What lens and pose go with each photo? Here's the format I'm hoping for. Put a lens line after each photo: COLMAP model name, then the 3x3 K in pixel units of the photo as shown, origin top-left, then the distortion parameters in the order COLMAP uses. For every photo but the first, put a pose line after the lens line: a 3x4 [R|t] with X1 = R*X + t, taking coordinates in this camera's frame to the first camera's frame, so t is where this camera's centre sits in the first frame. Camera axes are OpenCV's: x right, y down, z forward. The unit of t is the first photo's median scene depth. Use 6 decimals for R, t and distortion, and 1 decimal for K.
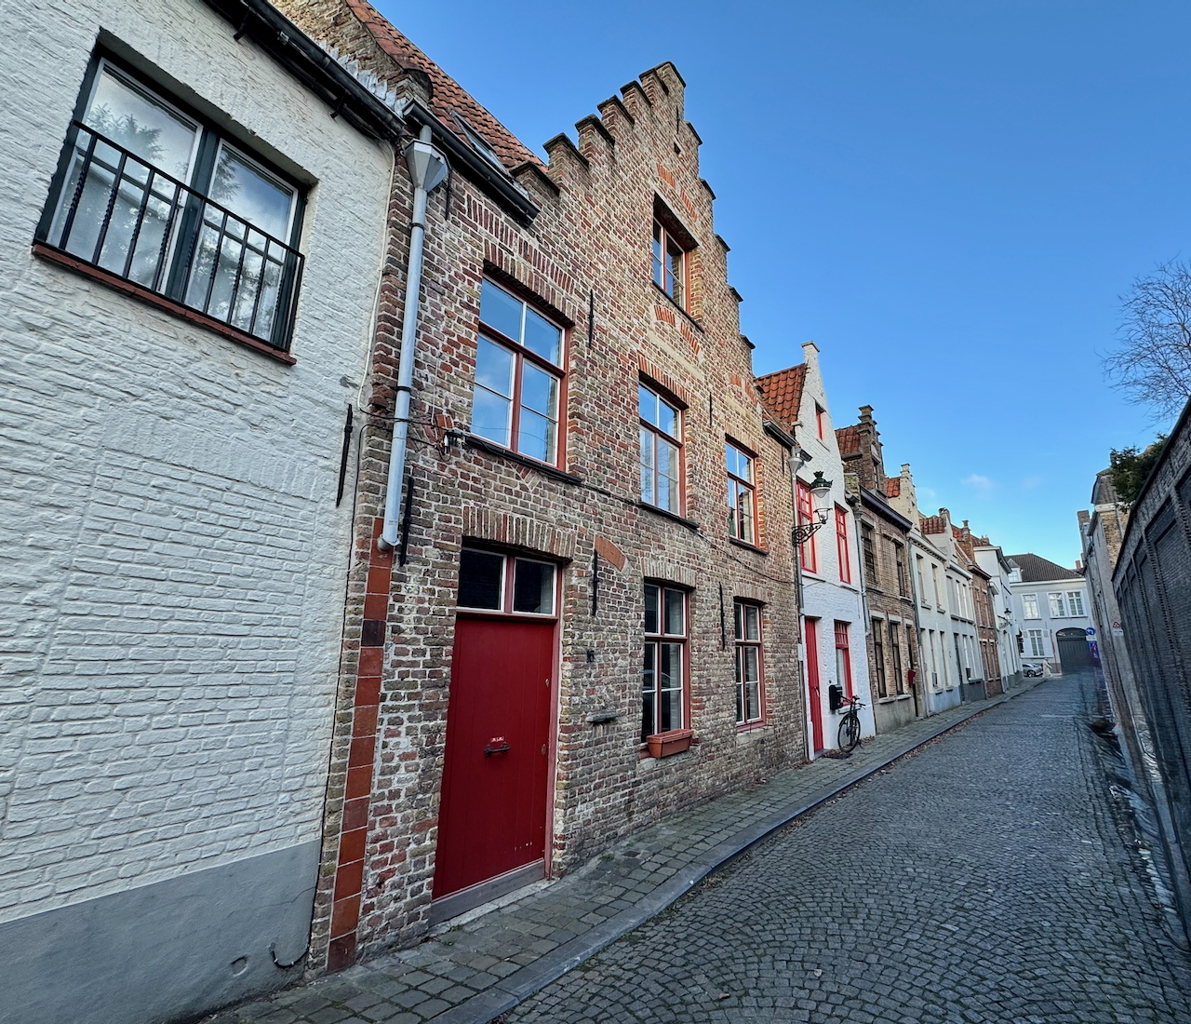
lens RADIAL K [[660.2, 0, 595.5], [0, 660.2, 512.0], [0, 0, 1]] dist [-0.001695, 0.001487]
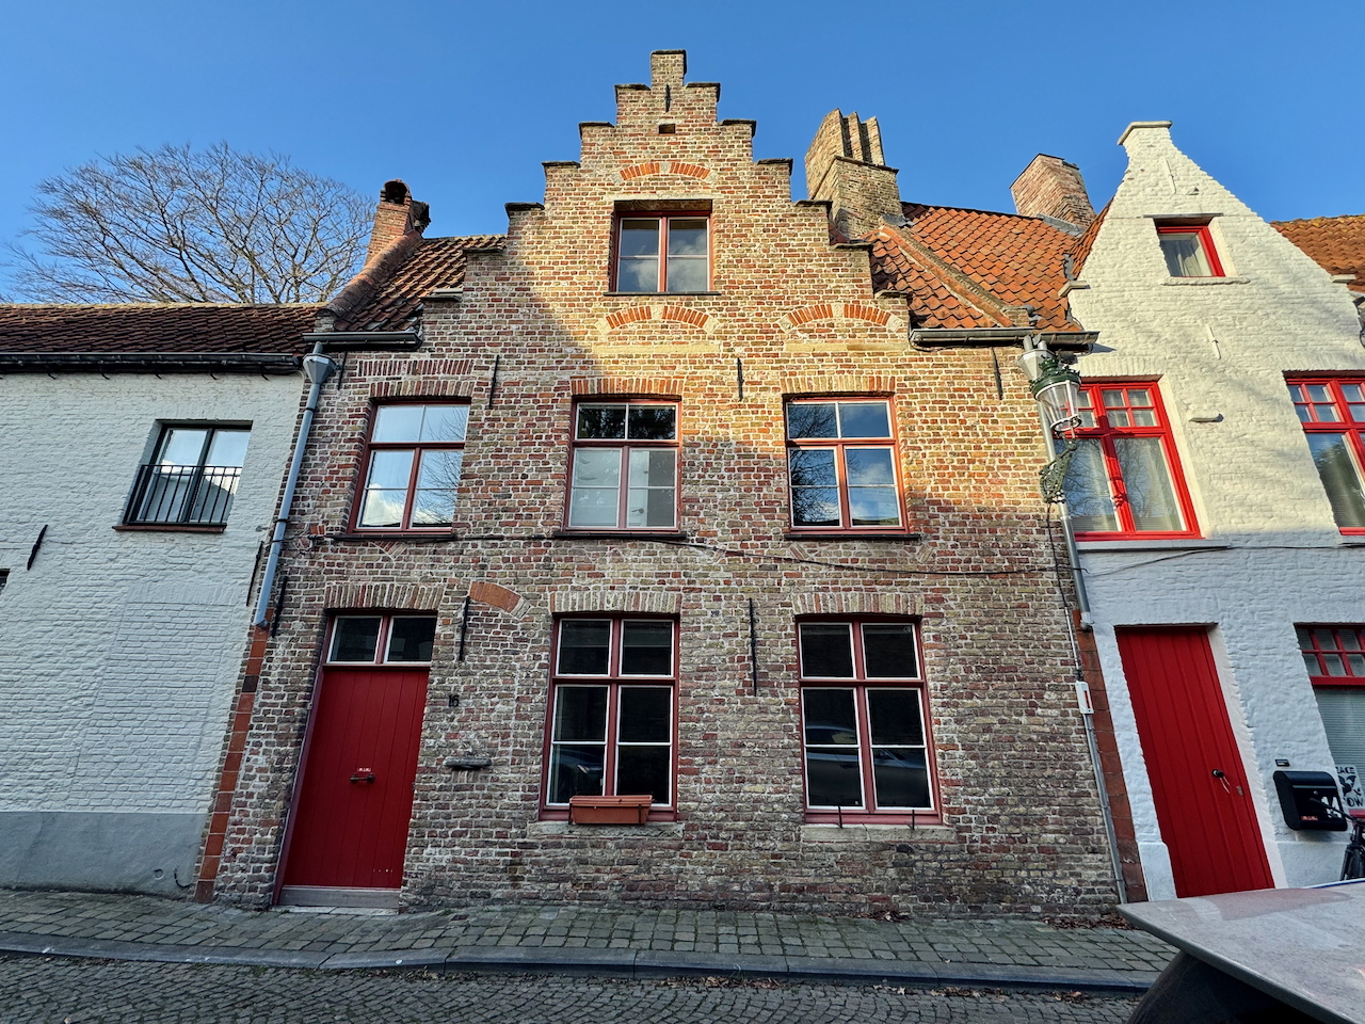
lens RADIAL K [[598.5, 0, 681.8], [0, 598.5, 510.6], [0, 0, 1]] dist [-0.001773, -0.000449]
pose [[0.482595, -0.253242, -0.838433, 1.320173], [0.182778, 0.965329, -0.186365, 0.218638], [0.856559, -0.063308, 0.512151, 1.081304]]
